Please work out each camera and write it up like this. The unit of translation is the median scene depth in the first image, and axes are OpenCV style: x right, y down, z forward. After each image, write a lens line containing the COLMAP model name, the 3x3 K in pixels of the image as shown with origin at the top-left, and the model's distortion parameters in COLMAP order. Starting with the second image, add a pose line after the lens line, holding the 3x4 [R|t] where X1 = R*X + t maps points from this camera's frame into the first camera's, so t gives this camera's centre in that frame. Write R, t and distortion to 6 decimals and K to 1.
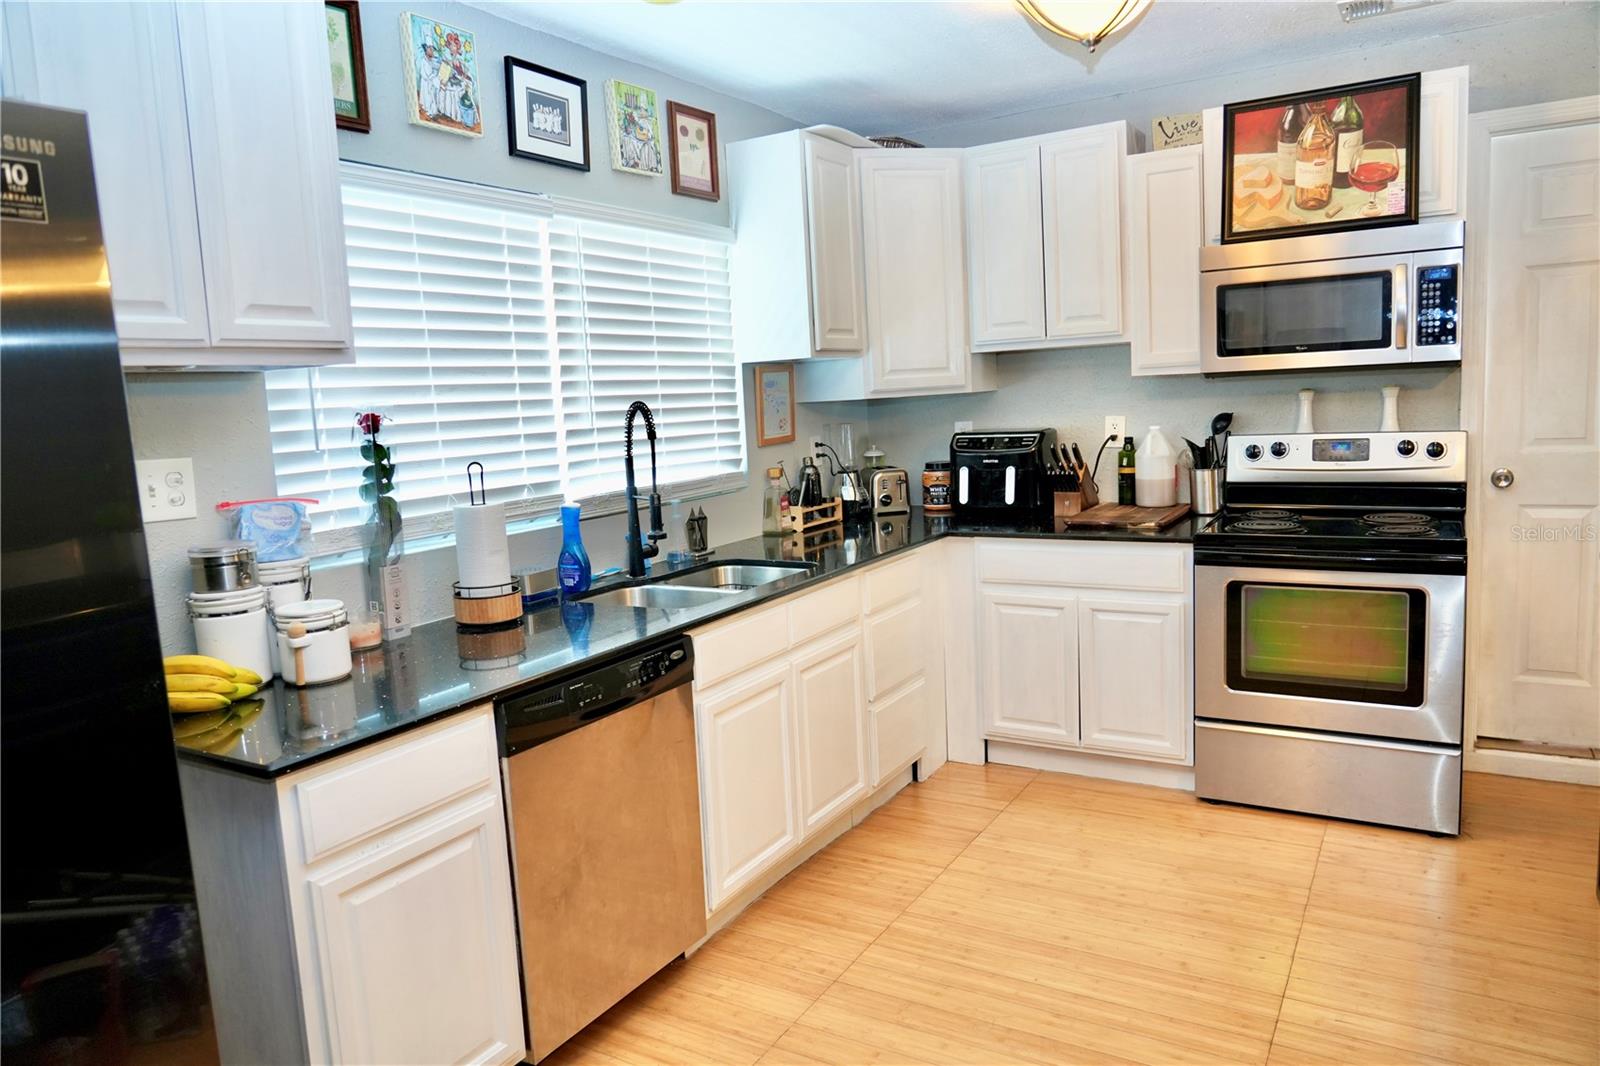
lens RADIAL K [[1070.9, 0, 800.0], [0, 1070.9, 533.0], [0, 0, 1]] dist [-0.026594, 0.005936]
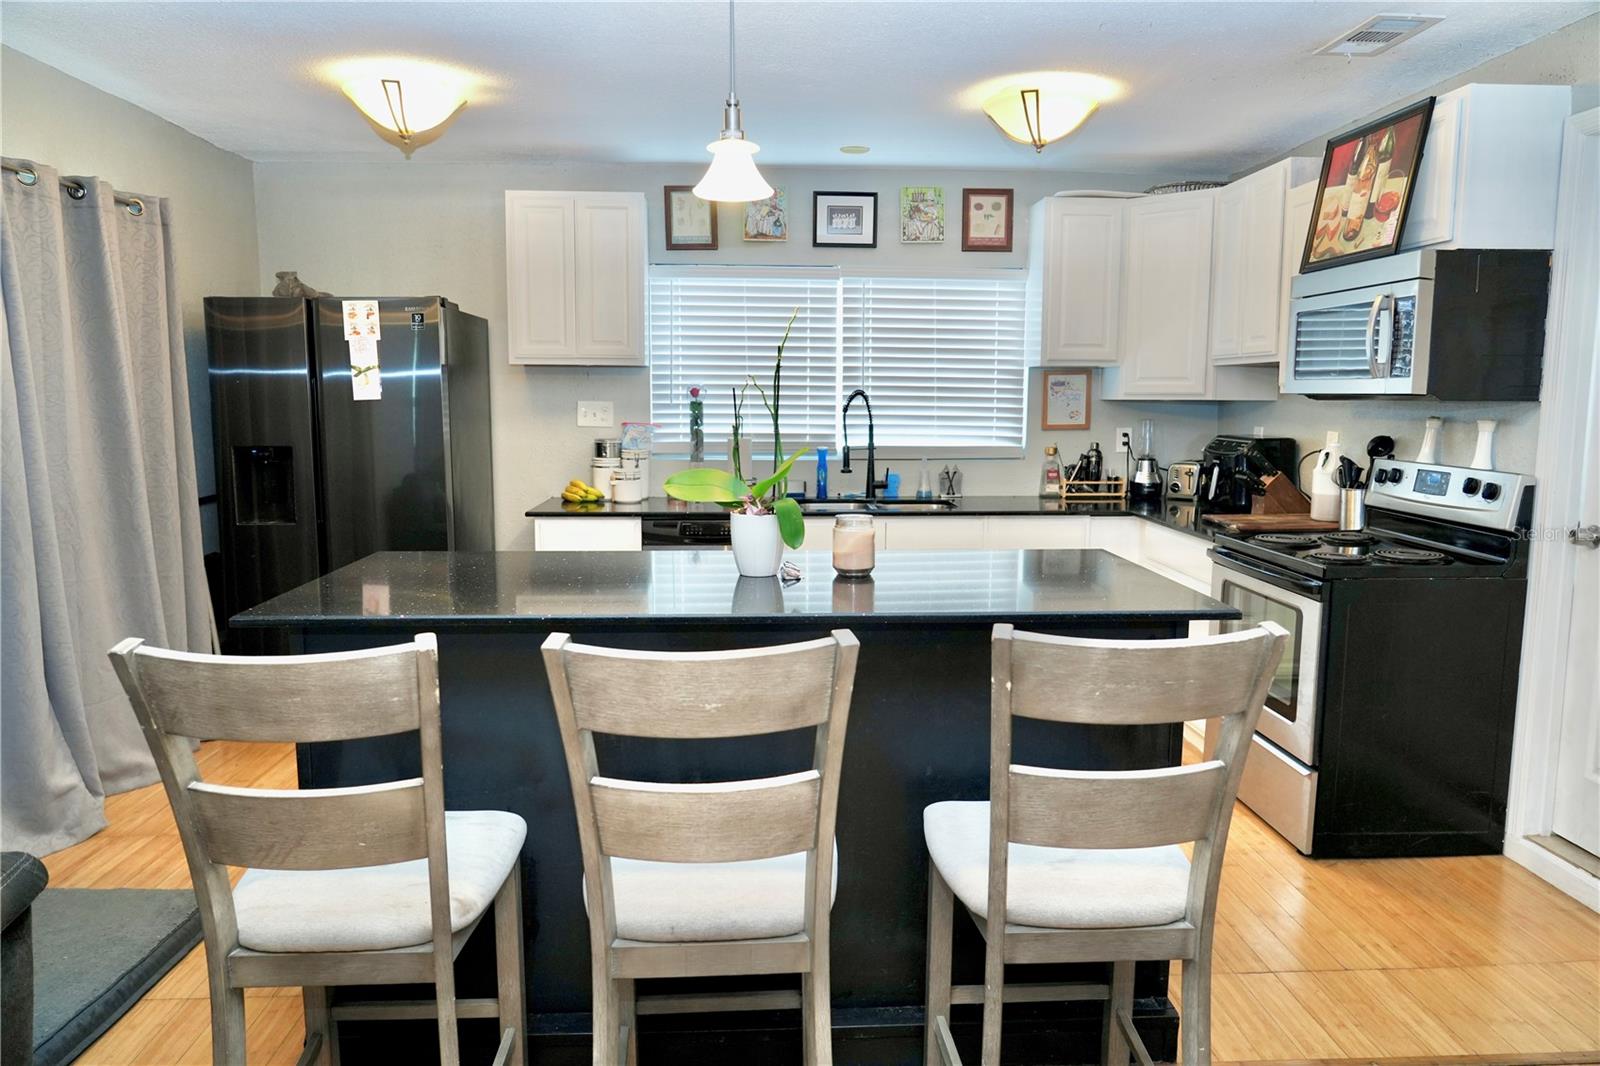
lens RADIAL K [[1070.9, 0, 800.0], [0, 1070.9, 533.0], [0, 0, 1]] dist [-0.026594, 0.005936]
pose [[0.562017, 0.162610, -0.810984, 1.140686], [-0.142966, 0.984825, 0.098390, -0.053830], [0.814676, 0.060647, 0.576736, -0.011228]]
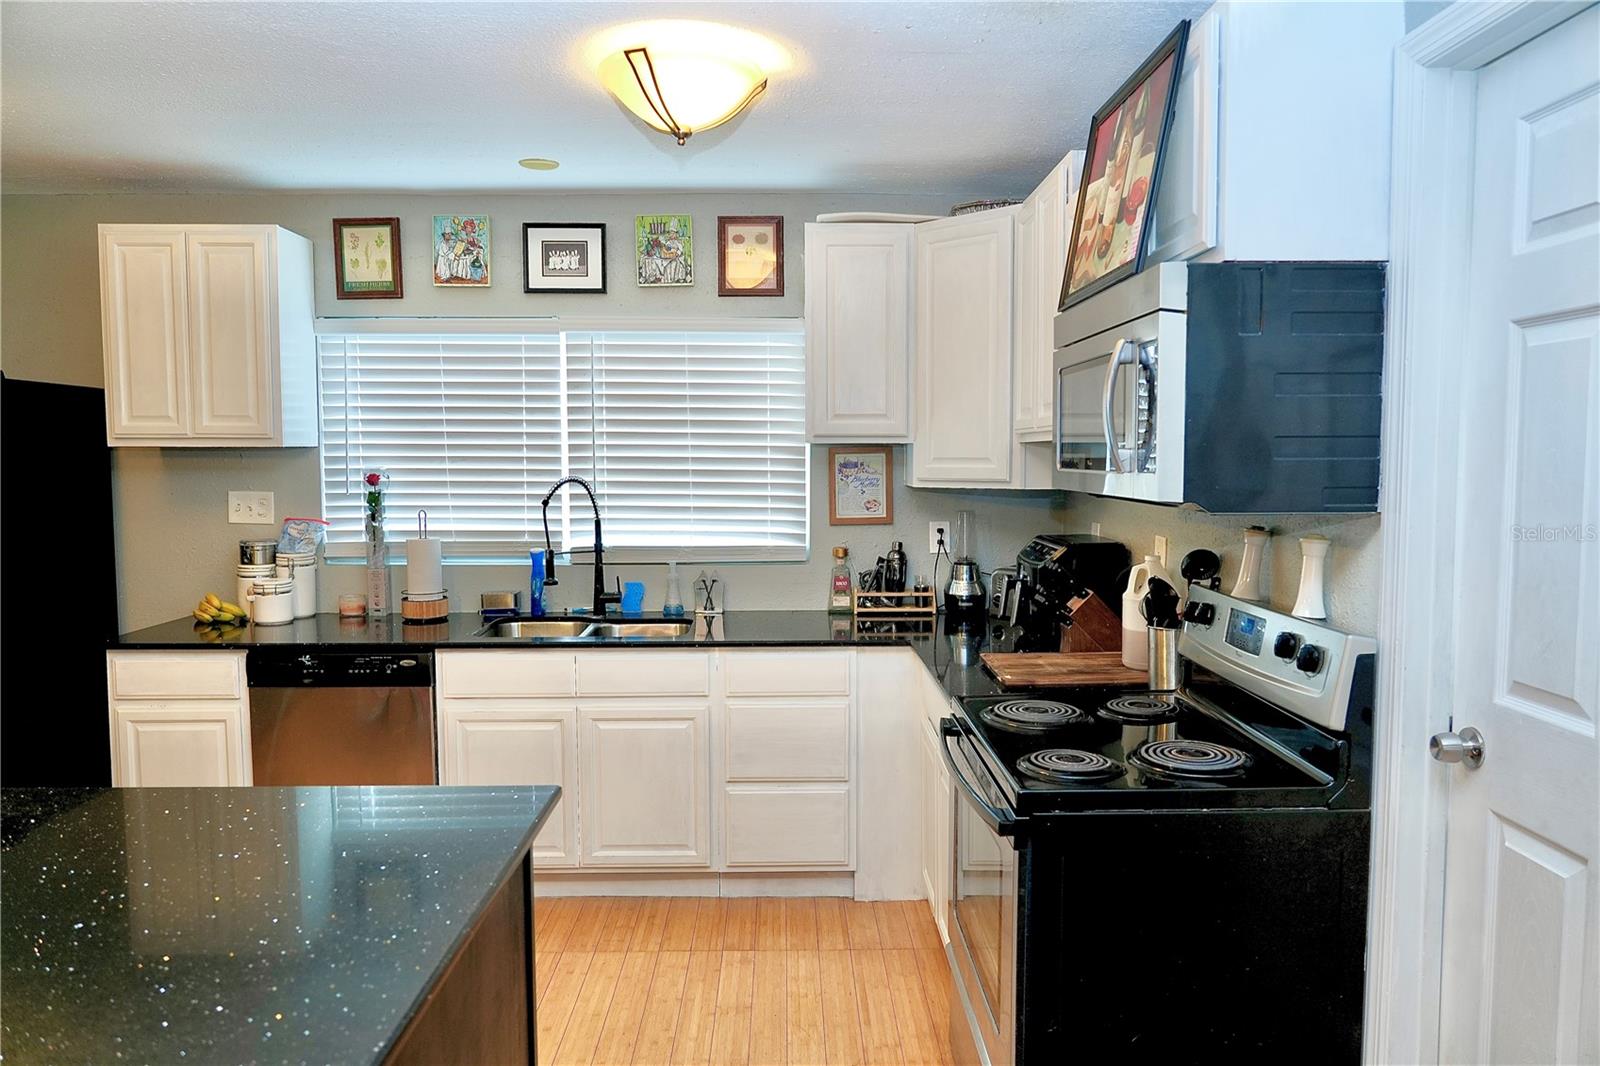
lens RADIAL K [[1070.9, 0, 800.0], [0, 1070.9, 533.0], [0, 0, 1]] dist [-0.026594, 0.005936]
pose [[0.532935, 0.114524, -0.838370, 1.030858], [-0.139334, 0.989151, 0.046549, -0.148885], [0.834605, 0.092006, 0.543110, 0.531615]]
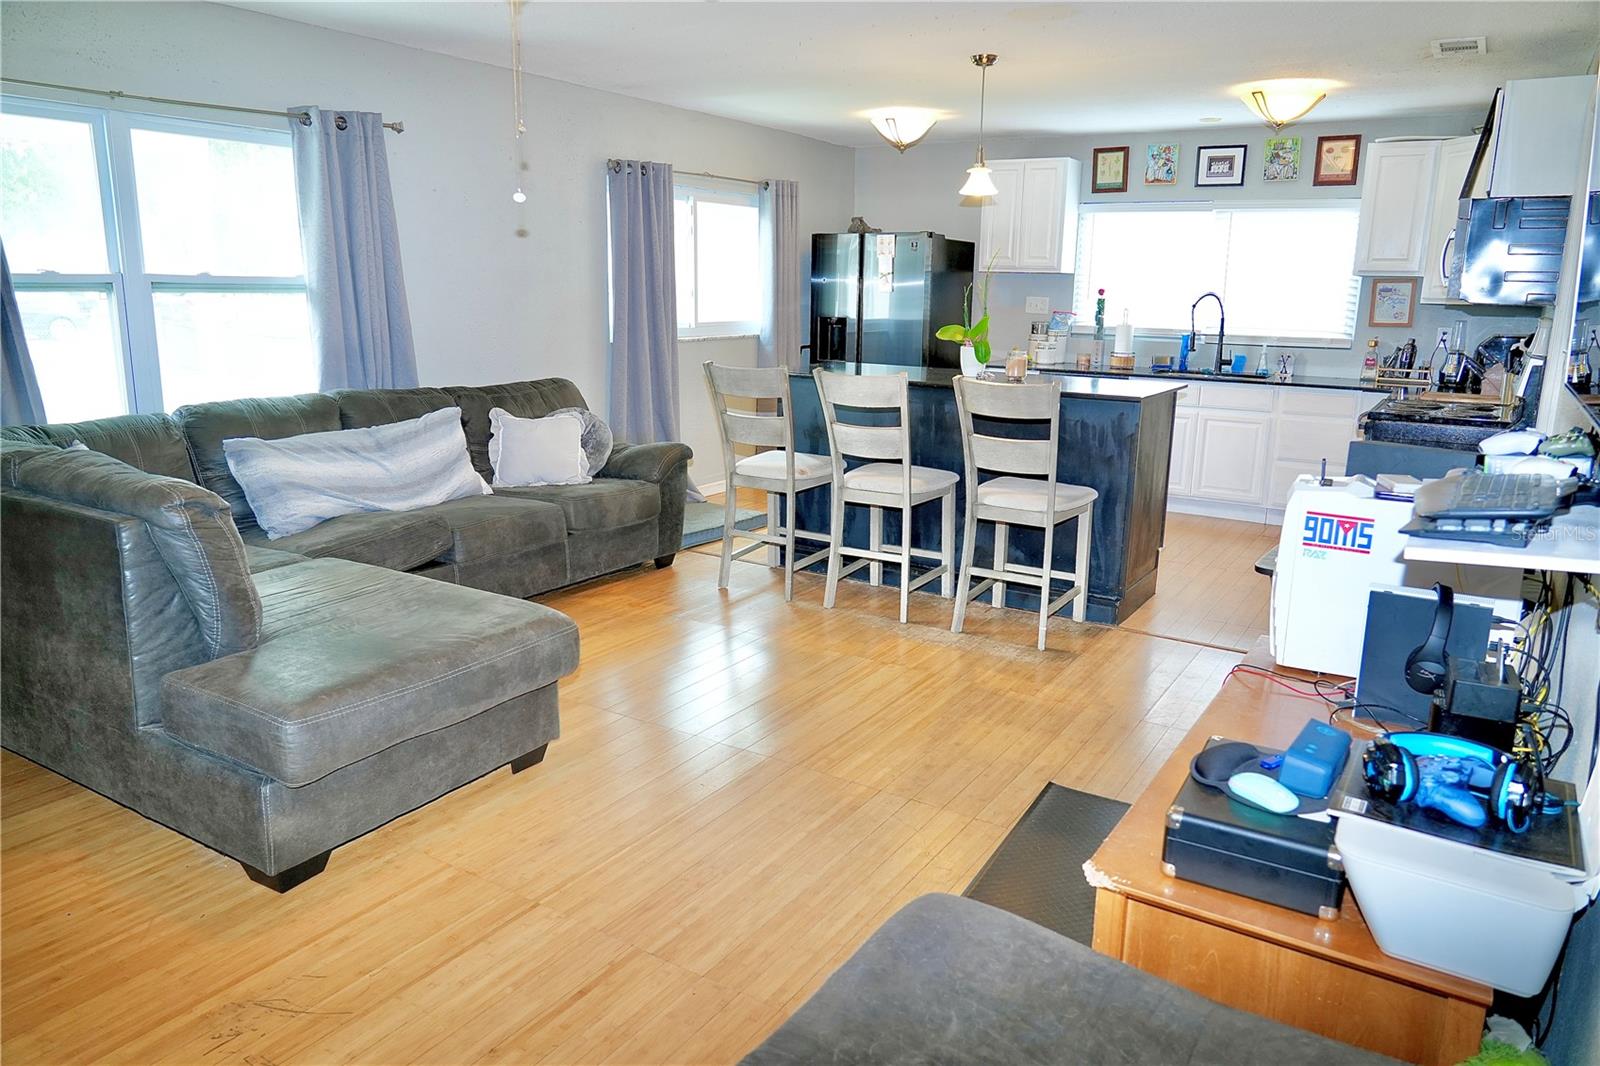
lens RADIAL K [[1075.4, 0, 809.1], [0, 1075.4, 523.7], [0, 0, 1]] dist [-0.014658, 0.000360]
pose [[-0.017990, 0.268213, -0.963192, 2.158338], [-0.149829, 0.951747, 0.267824, -0.133560], [0.988548, 0.149132, 0.023064, 0.165414]]
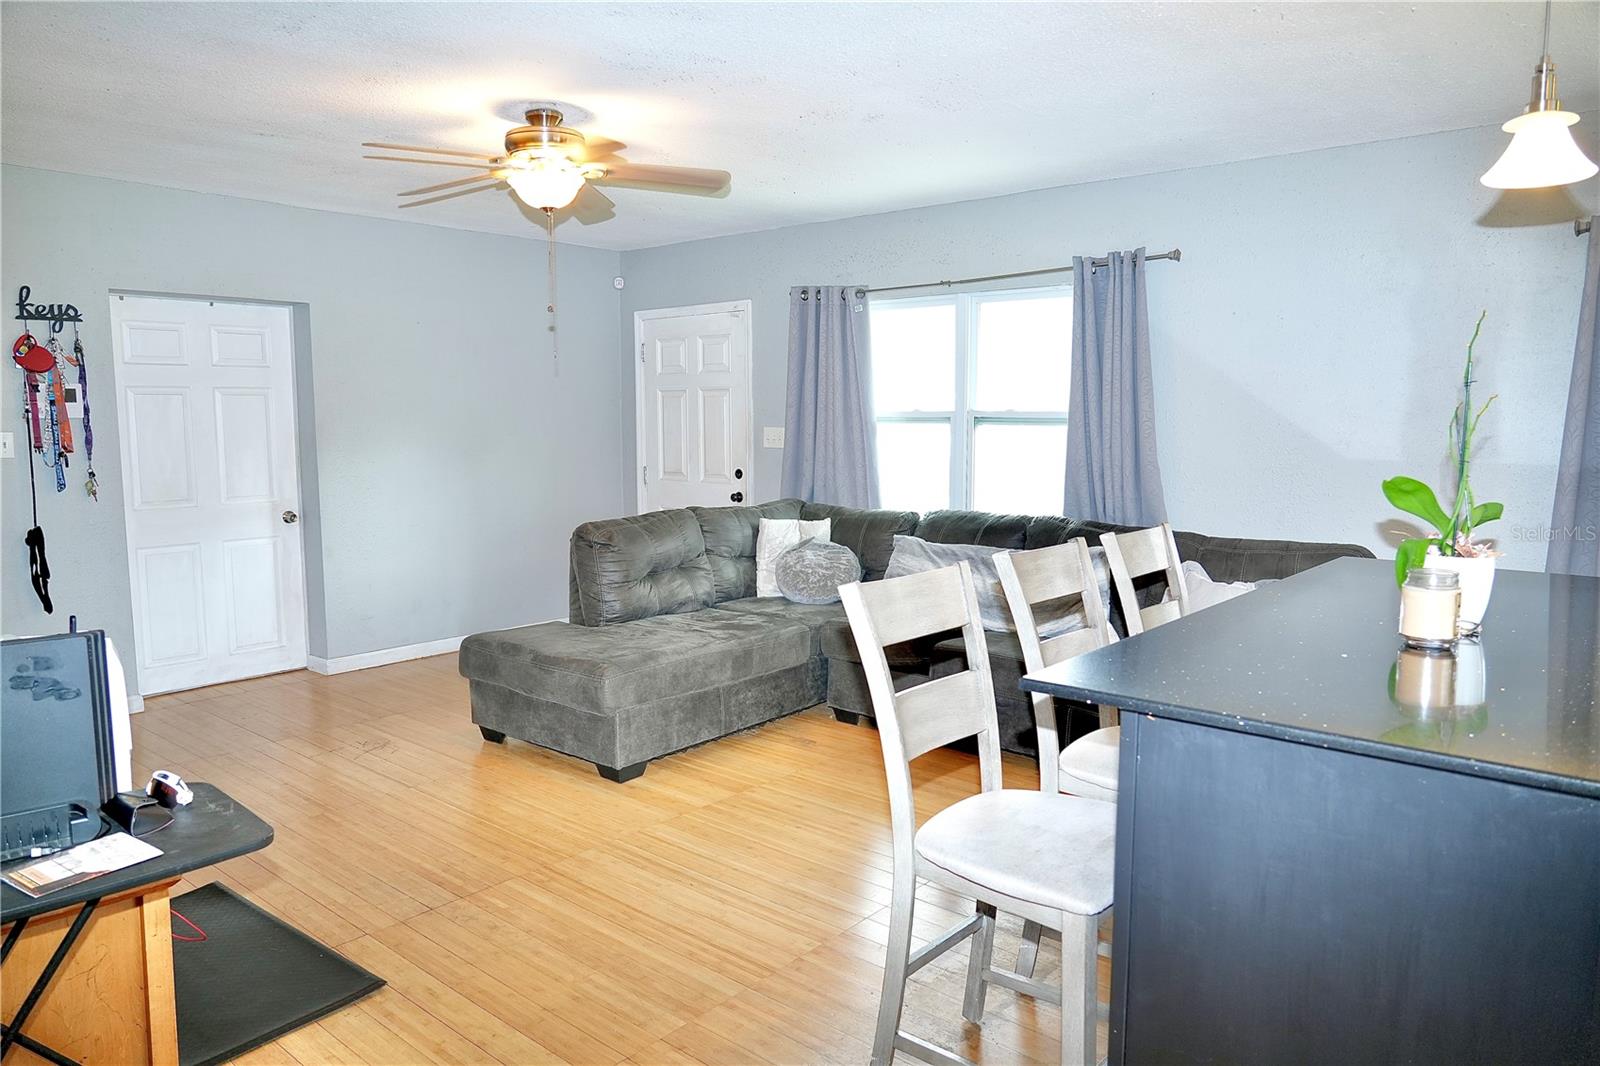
lens RADIAL K [[1070.9, 0, 800.0], [0, 1070.9, 533.0], [0, 0, 1]] dist [-0.026594, 0.005936]
pose [[-0.985087, 0.033682, 0.168728, 0.778149], [0.072530, 0.970553, 0.229710, -0.179062], [-0.156022, 0.238523, -0.958522, 1.111853]]
